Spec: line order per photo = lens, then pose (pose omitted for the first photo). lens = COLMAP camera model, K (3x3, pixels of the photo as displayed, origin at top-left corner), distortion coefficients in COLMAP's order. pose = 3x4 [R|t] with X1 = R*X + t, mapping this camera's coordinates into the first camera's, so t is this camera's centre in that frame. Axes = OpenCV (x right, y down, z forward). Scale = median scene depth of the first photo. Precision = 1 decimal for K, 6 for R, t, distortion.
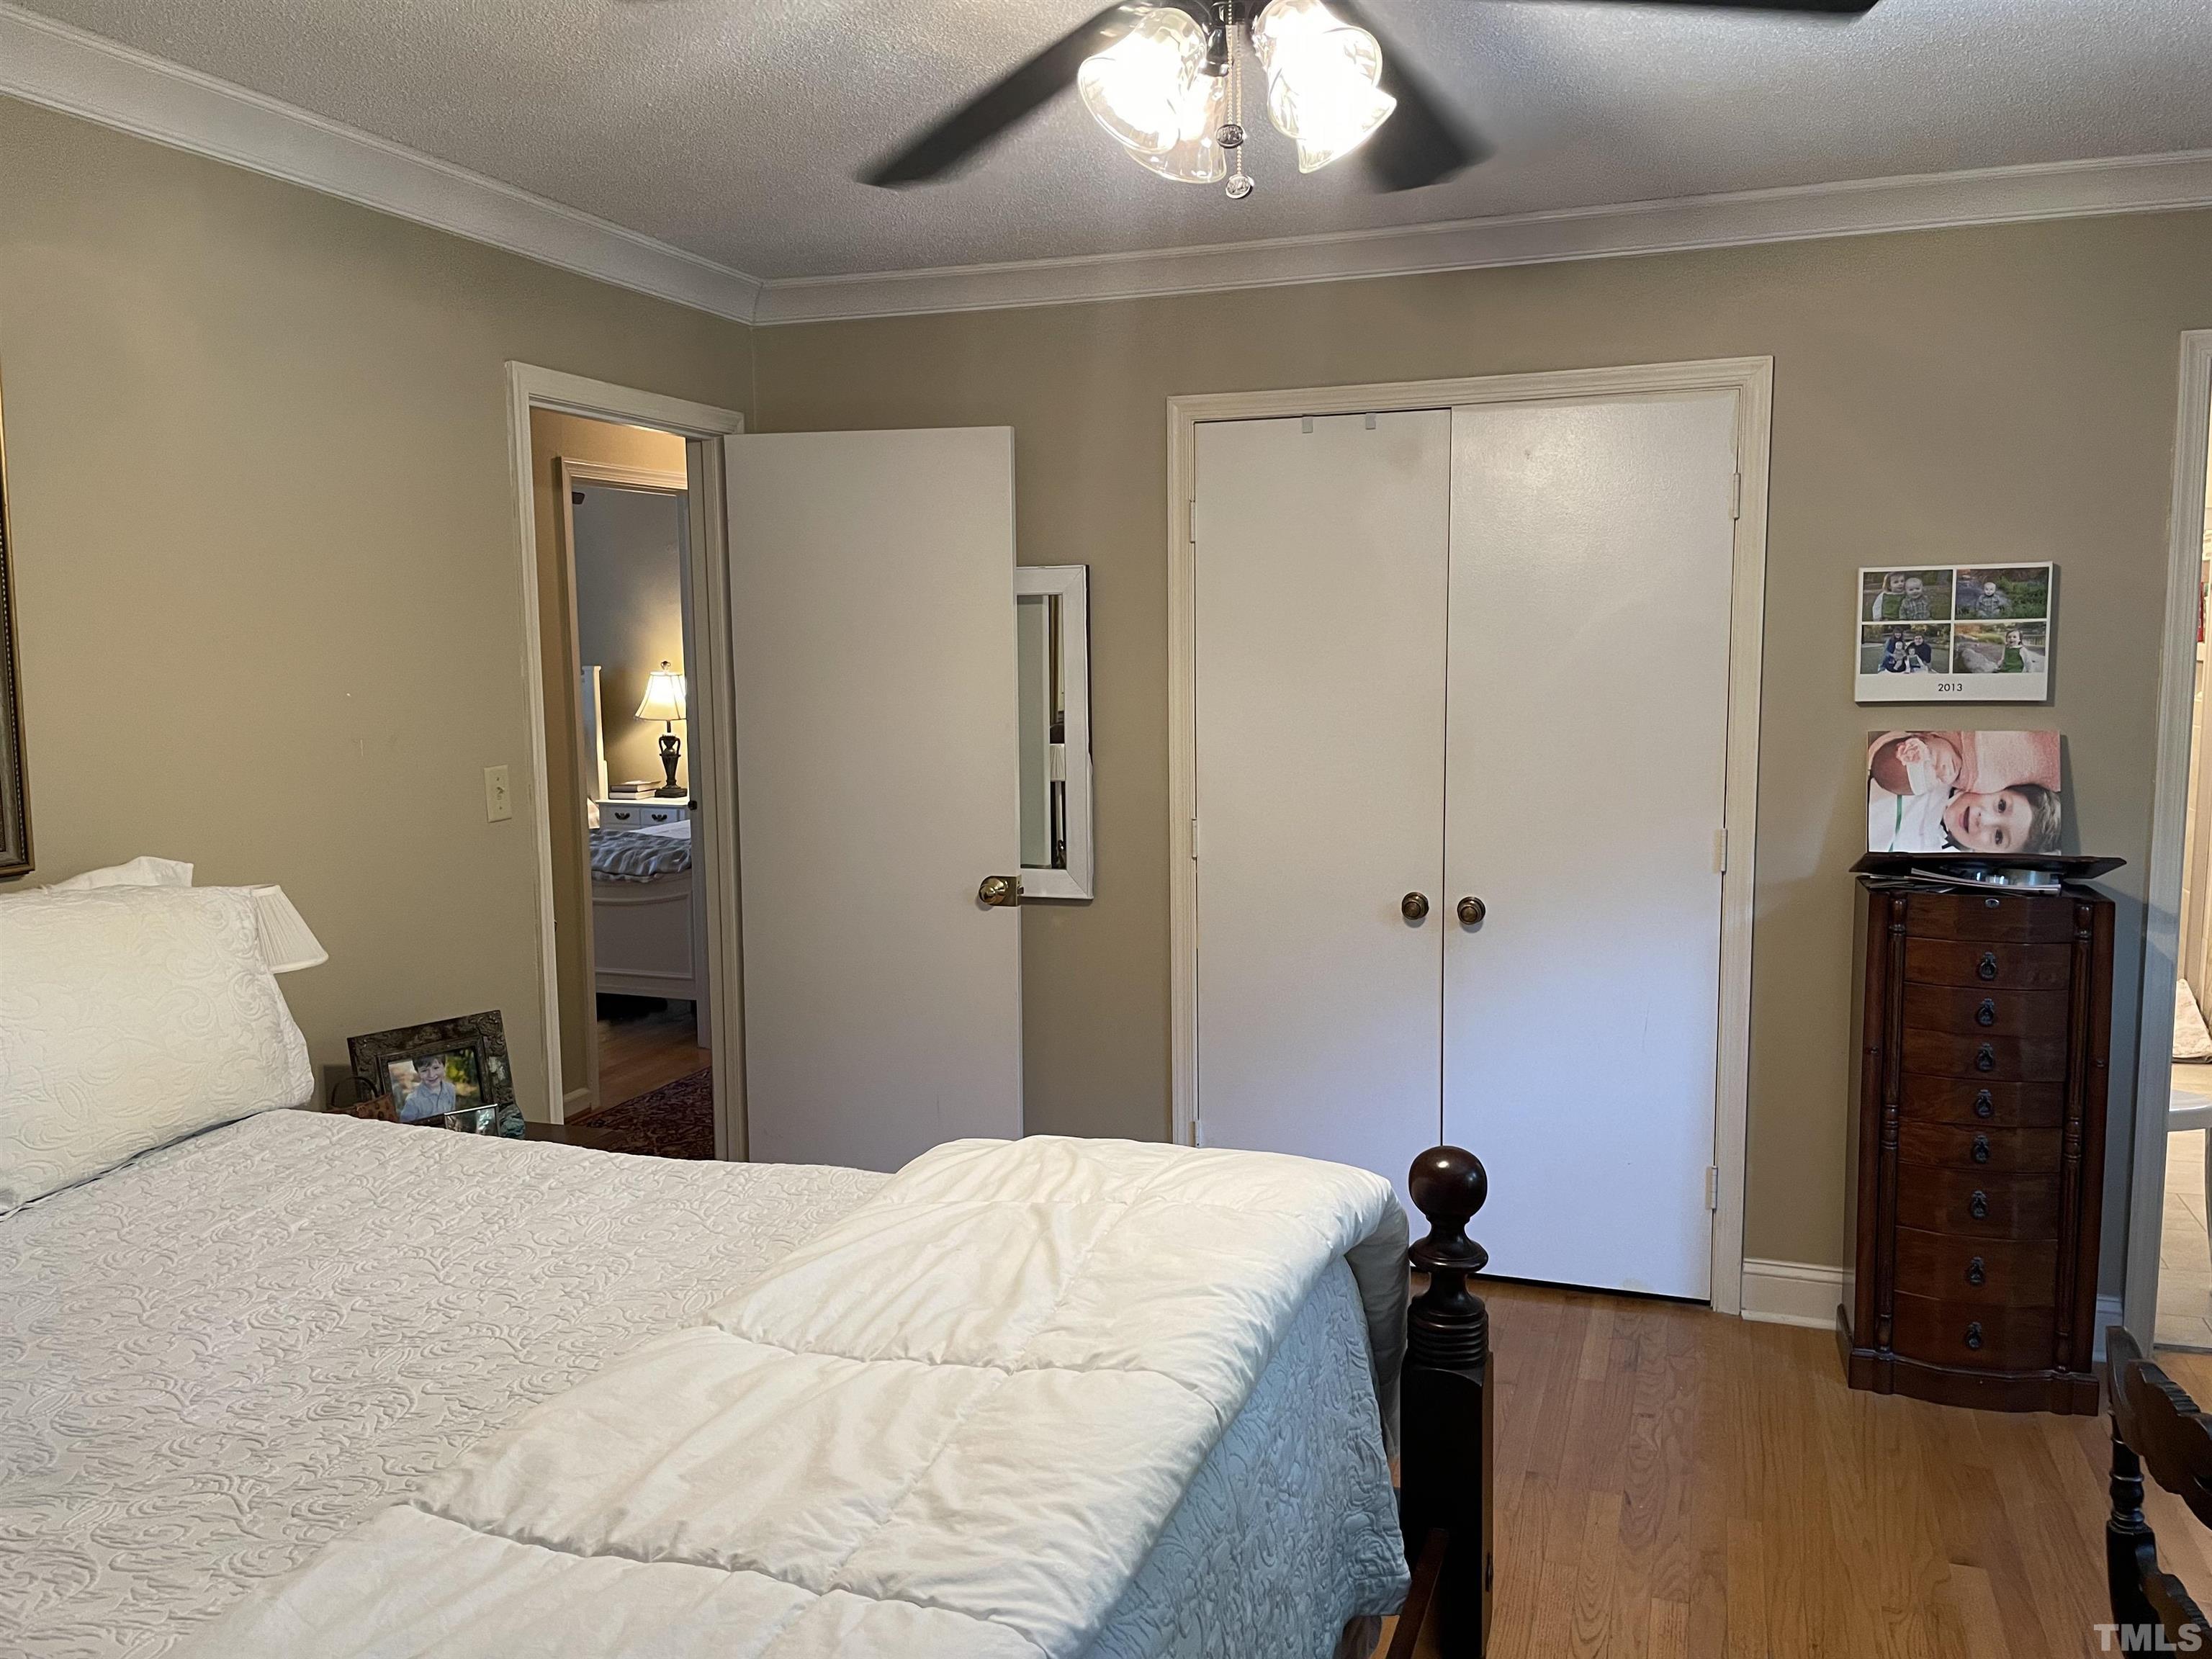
lens RADIAL K [[1665.1, 0, 1104.5], [0, 1665.1, 827.1], [0, 0, 1]] dist [-0.000060, -0.005276]
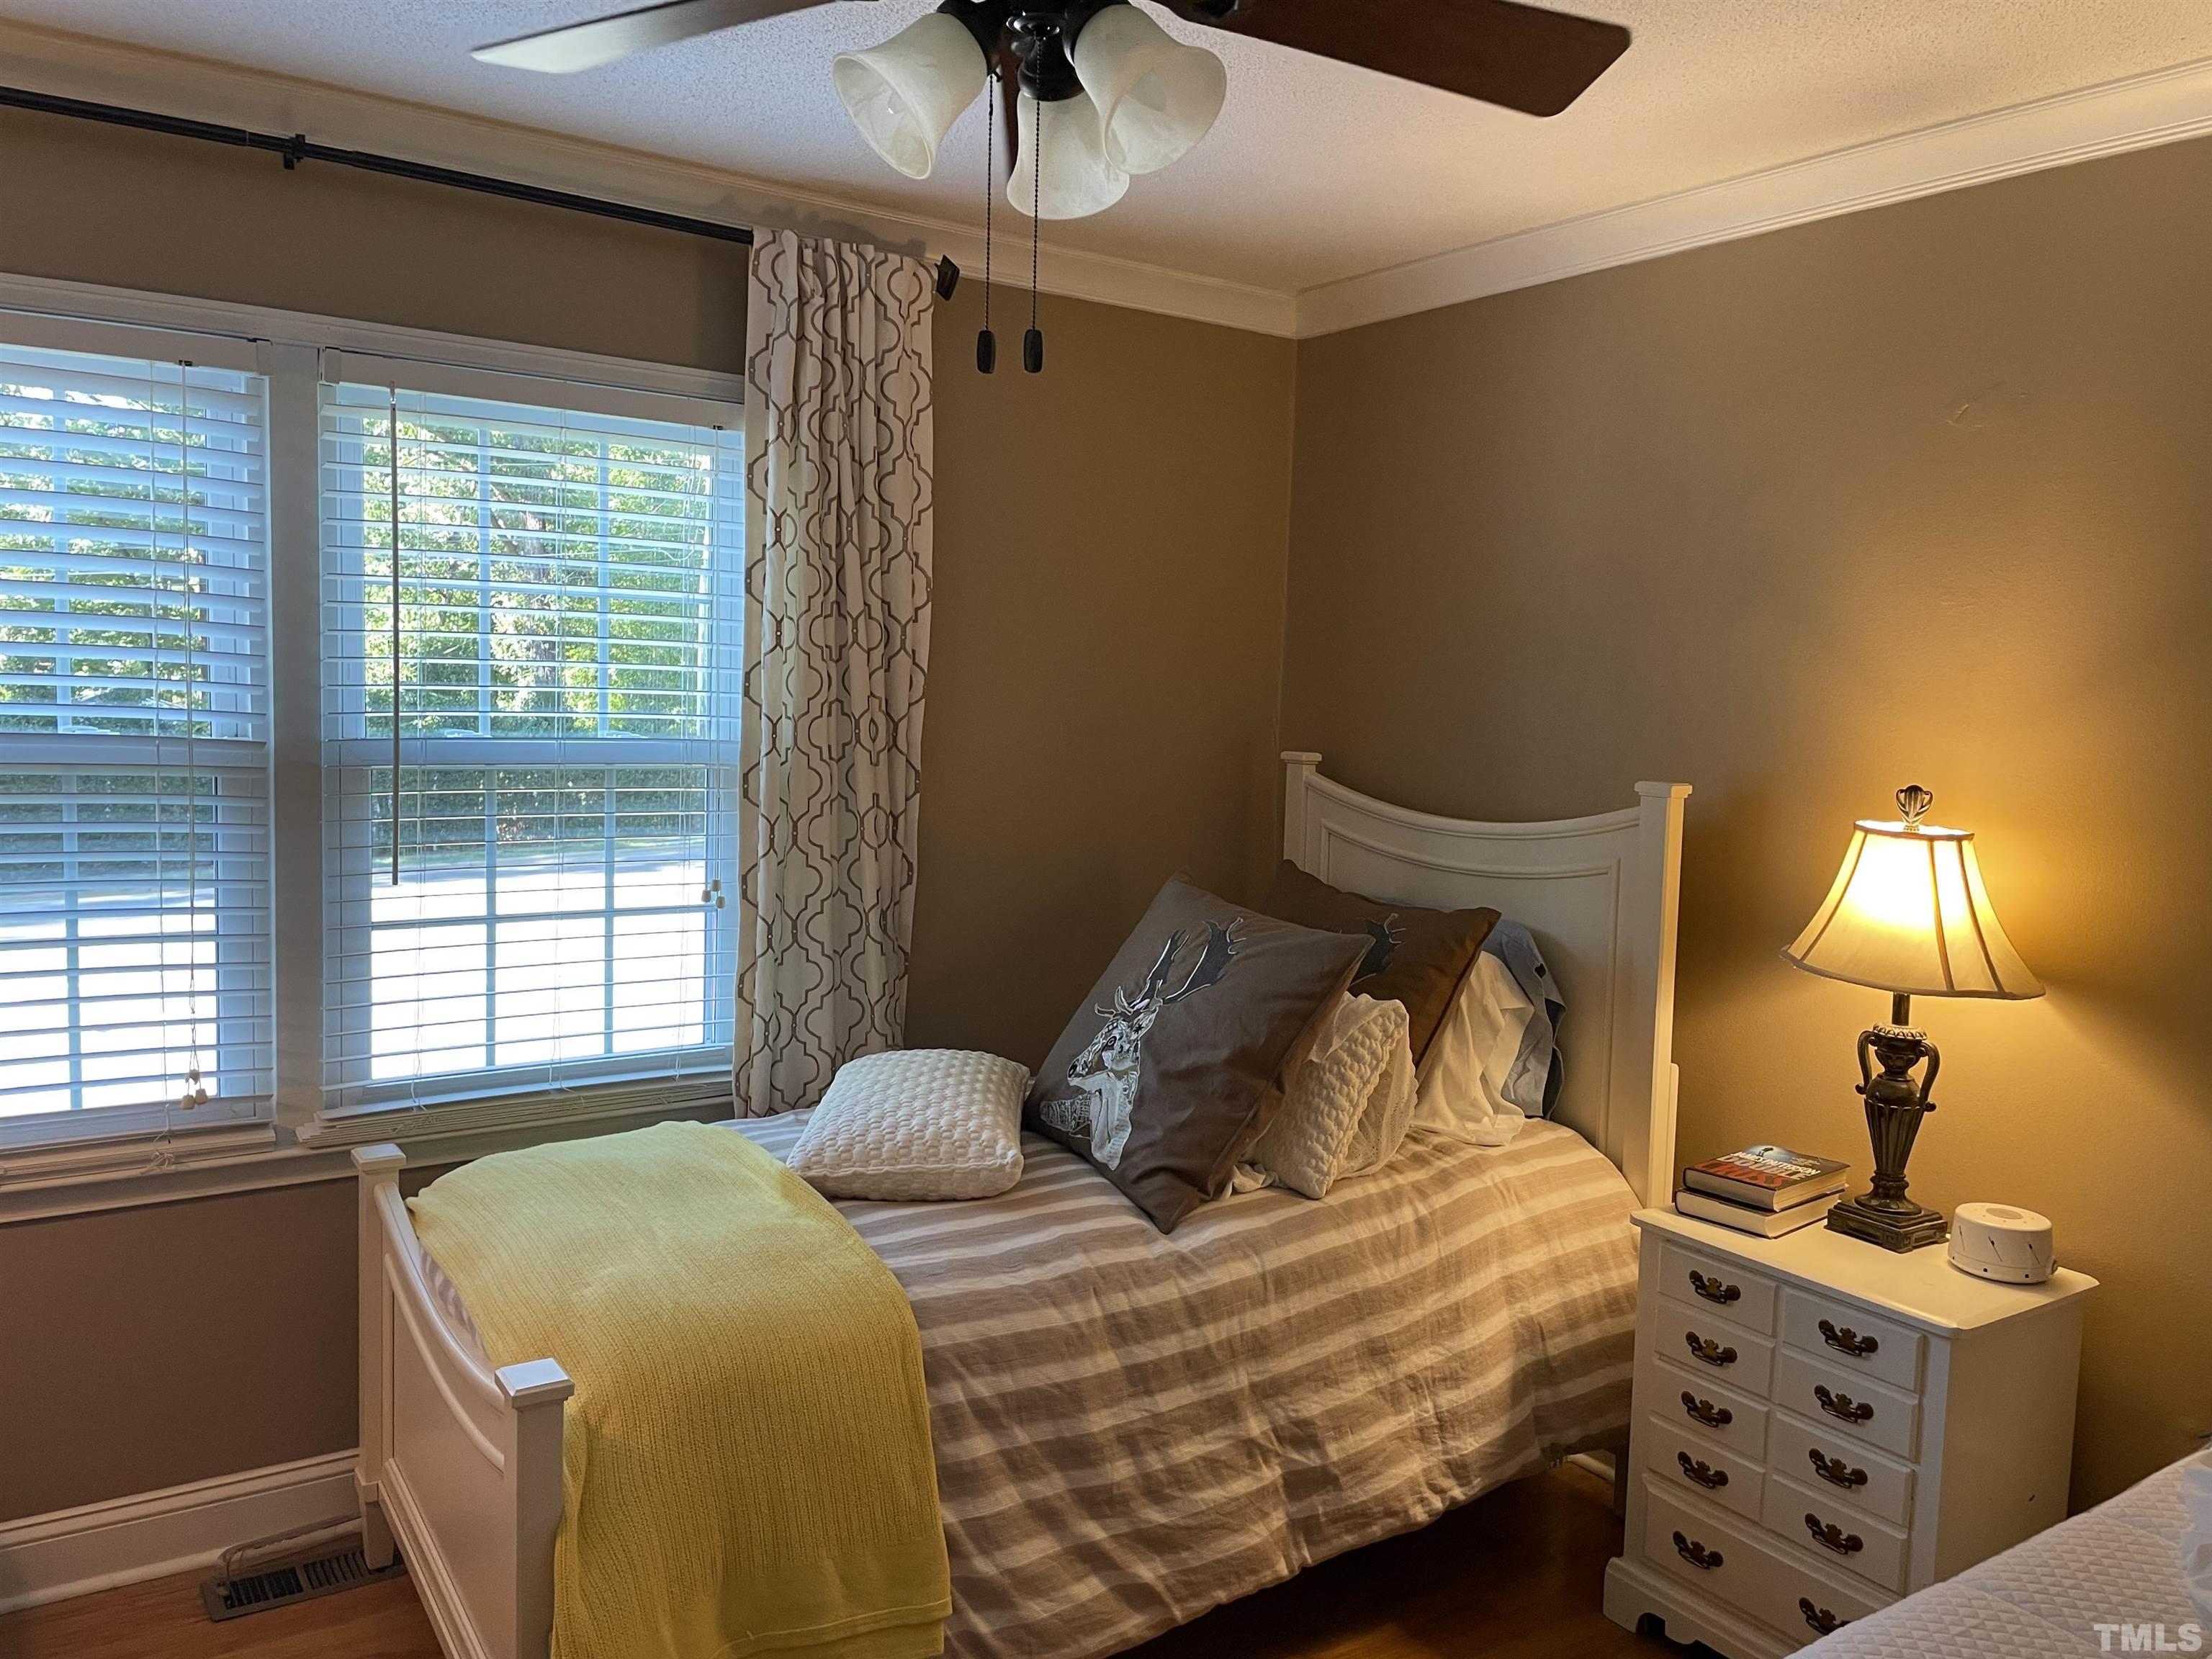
lens RADIAL K [[1665.1, 0, 1104.5], [0, 1665.1, 826.8], [0, 0, 1]] dist [-0.000060, -0.005276]
pose [[0.811491, 0.083754, -0.578332, -0.206720], [-0.106473, 0.994301, -0.005402, -0.075372], [0.574584, 0.065960, 0.815783, 0.667538]]
